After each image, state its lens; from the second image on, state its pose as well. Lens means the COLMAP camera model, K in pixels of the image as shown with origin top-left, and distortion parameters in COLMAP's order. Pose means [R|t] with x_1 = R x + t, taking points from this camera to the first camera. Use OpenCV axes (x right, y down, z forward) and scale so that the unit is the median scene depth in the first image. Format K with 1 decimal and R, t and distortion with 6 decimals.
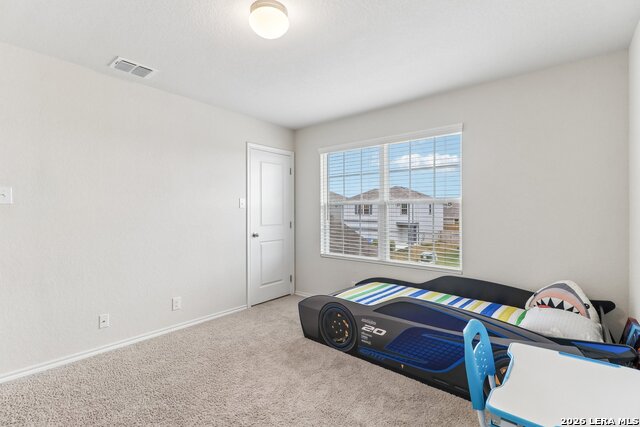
lens RADIAL K [[299.5, 0, 315.0], [0, 299.5, 212.9], [0, 0, 1]] dist [-0.002340, 0.000657]
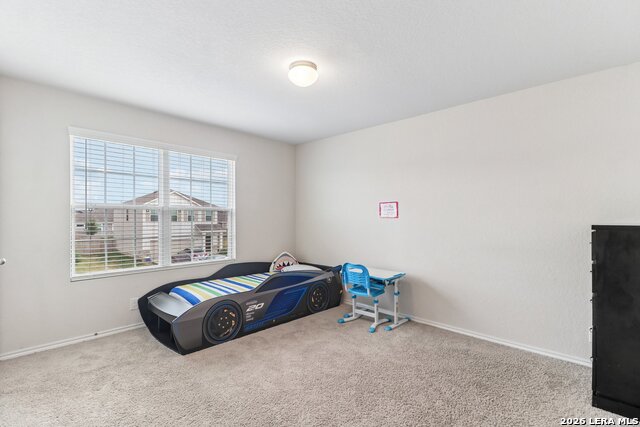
lens RADIAL K [[299.5, 0, 318.1], [0, 299.5, 215.9], [0, 0, 1]] dist [-0.002340, 0.000657]
pose [[0.046358, 0.002688, 0.998921, -1.039093], [0.000268, 0.999996, -0.002704, -0.007878], [-0.998925, 0.000393, 0.046357, 0.616842]]
